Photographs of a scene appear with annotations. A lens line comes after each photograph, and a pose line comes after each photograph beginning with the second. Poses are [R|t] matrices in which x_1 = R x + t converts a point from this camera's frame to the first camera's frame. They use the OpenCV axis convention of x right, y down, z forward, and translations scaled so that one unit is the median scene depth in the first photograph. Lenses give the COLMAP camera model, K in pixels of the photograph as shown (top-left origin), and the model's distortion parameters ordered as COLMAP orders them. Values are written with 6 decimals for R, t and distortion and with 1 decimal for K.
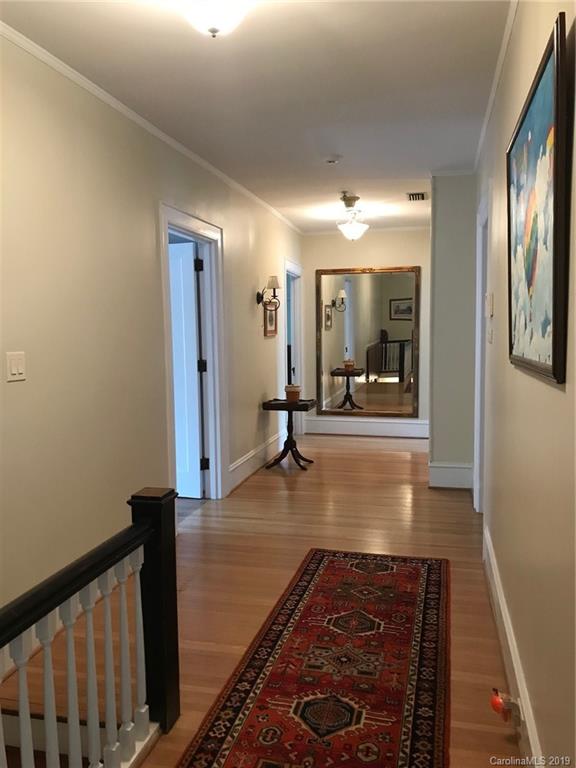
lens RADIAL K [[618.6, 0, 283.3], [0, 618.6, 384.1], [0, 0, 1]] dist [0.001970, -0.003010]
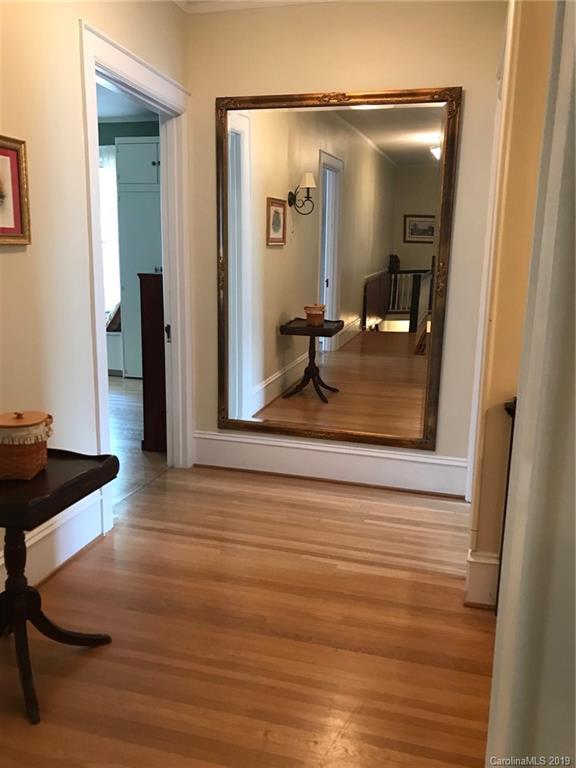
lens RADIAL K [[618.6, 0, 292.9], [0, 618.6, 386.1], [0, 0, 1]] dist [0.001970, -0.003010]
pose [[0.999364, 0.035381, -0.004543, 0.058194], [-0.034560, 0.991881, 0.122382, -0.021551], [0.008836, -0.122148, 0.992473, 0.282420]]
